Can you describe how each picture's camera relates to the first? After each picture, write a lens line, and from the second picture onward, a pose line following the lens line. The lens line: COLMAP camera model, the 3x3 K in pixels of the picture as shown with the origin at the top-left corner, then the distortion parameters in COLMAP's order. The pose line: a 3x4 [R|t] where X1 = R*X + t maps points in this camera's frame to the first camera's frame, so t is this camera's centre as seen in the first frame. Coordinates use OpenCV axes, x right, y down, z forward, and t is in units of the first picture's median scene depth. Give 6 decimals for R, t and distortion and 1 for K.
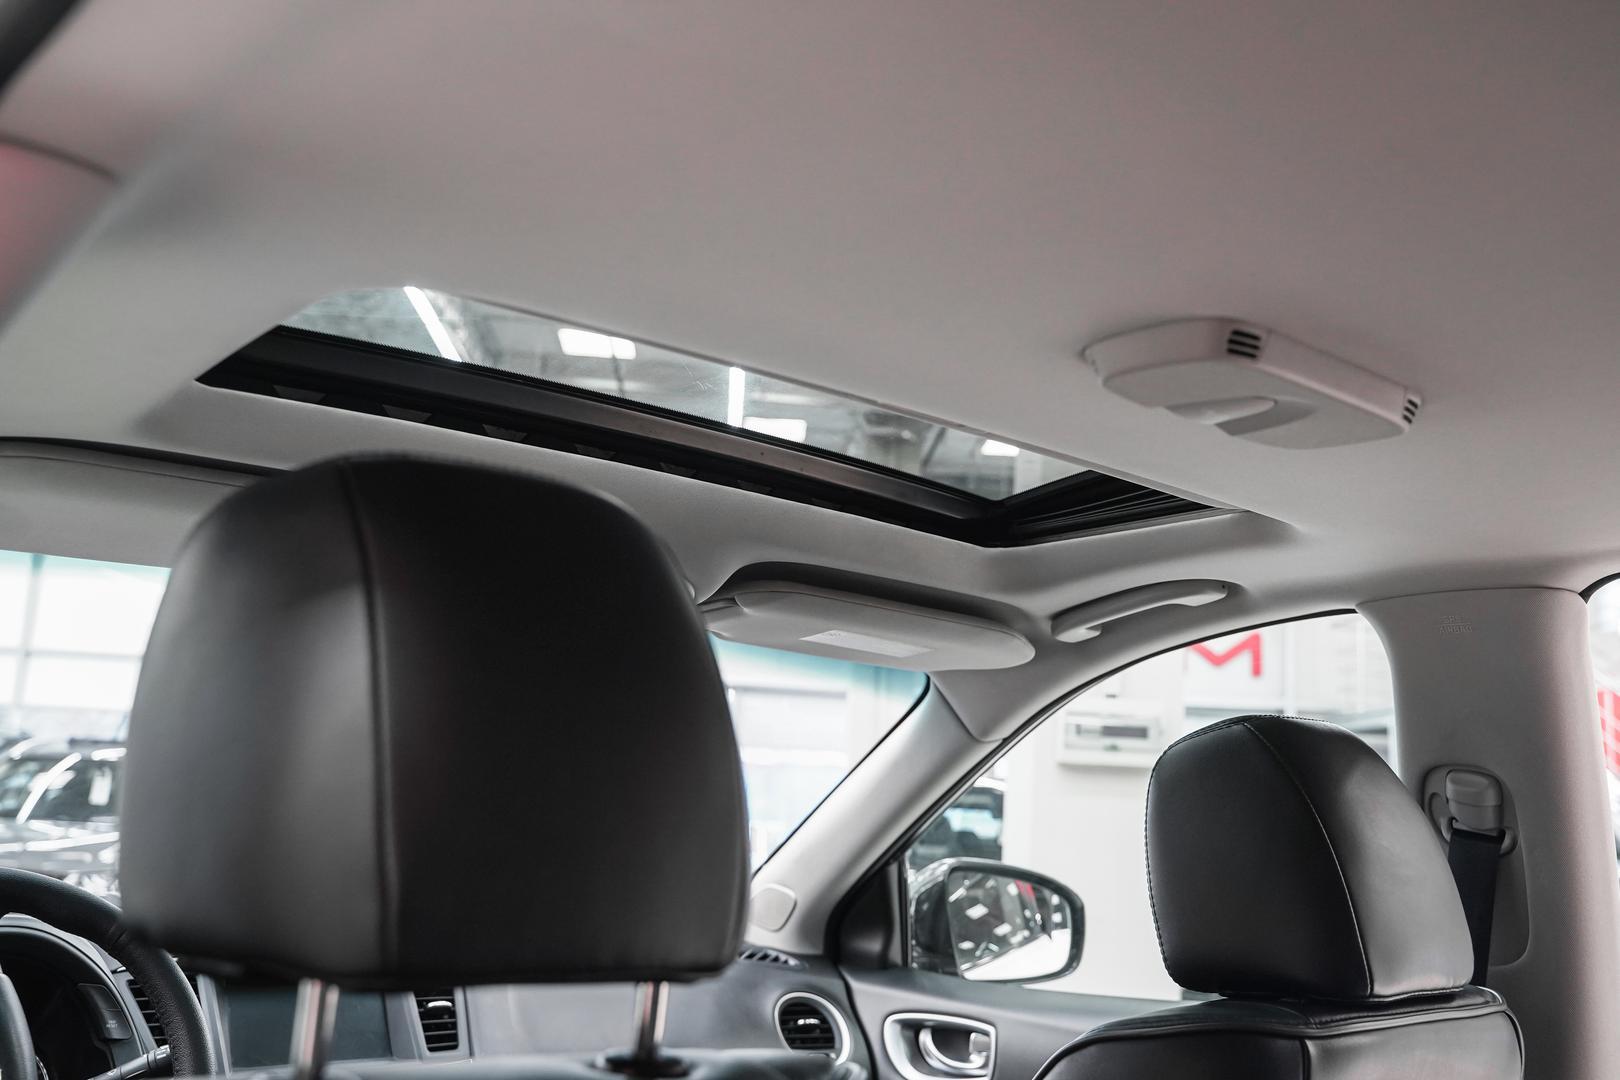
lens RADIAL K [[1413.9, 0, 810.0], [0, 1413.9, 540.0], [0, 0, 1]] dist [0.008117, 0.004434]
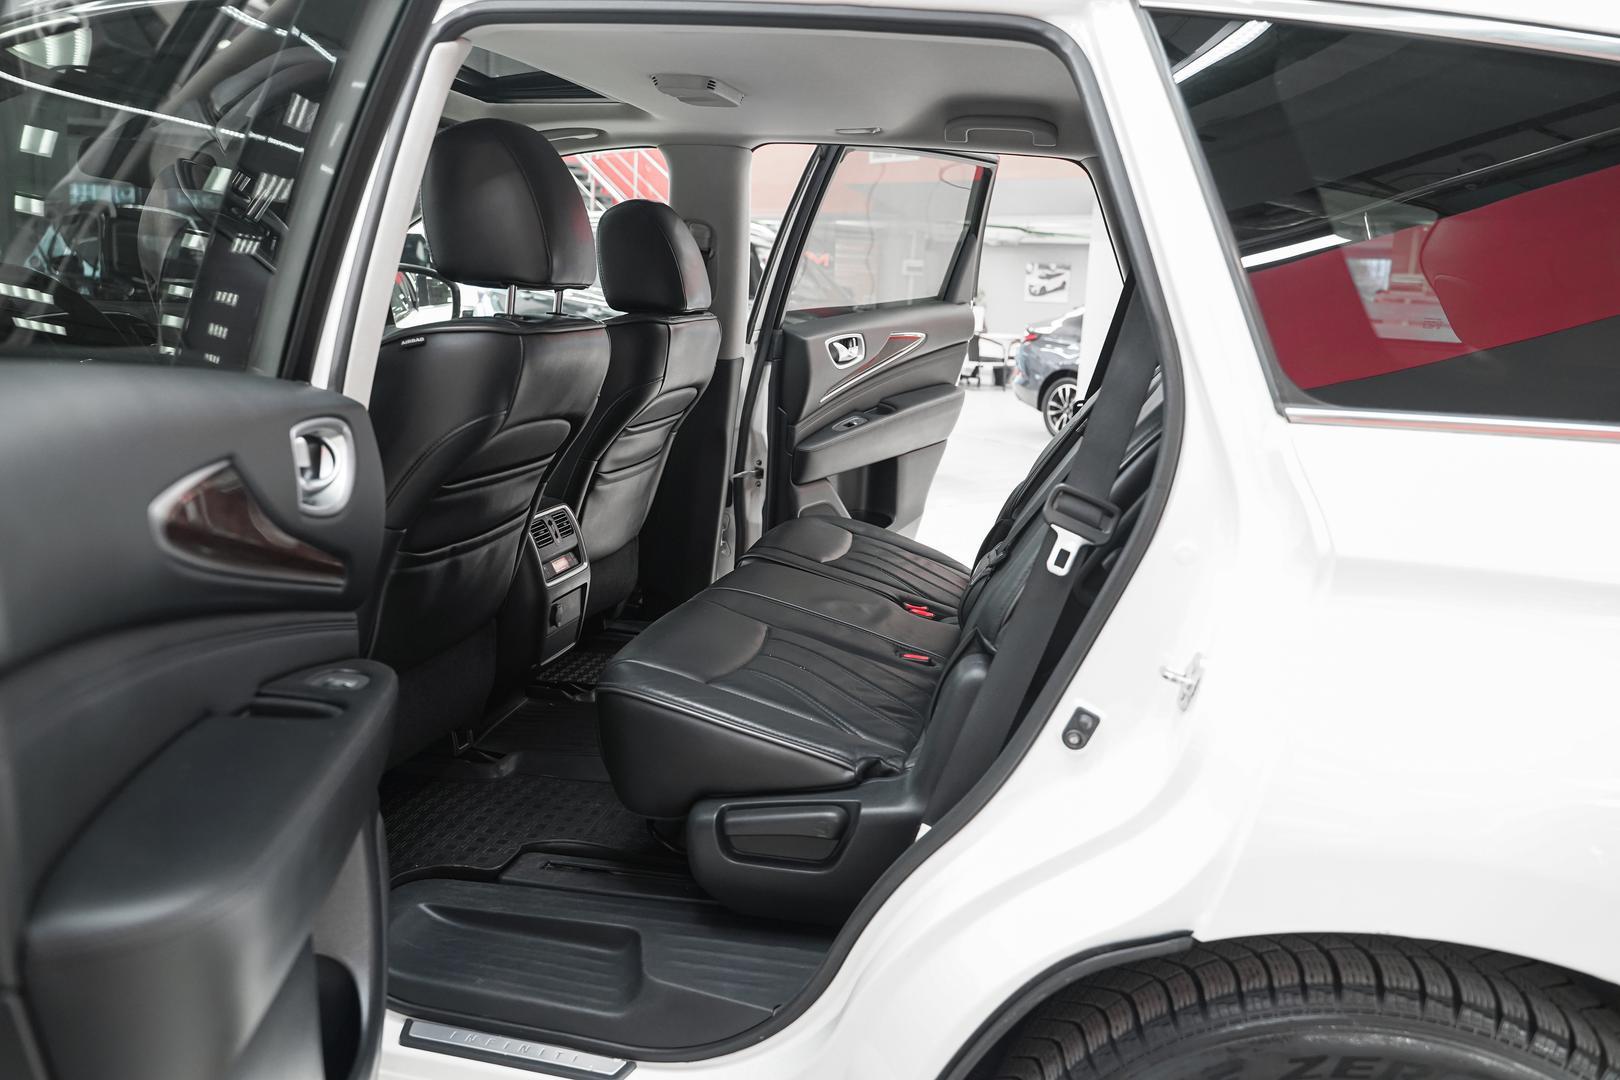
lens RADIAL K [[1283.4, 0, 810.0], [0, 1283.4, 540.0], [0, 0, 1]] dist [-0.008157, 0.001447]
pose [[0.788817, -0.141584, 0.598099, -0.898226], [-0.111327, 0.924098, 0.365581, -0.181204], [-0.604462, -0.354961, 0.713181, -0.987542]]
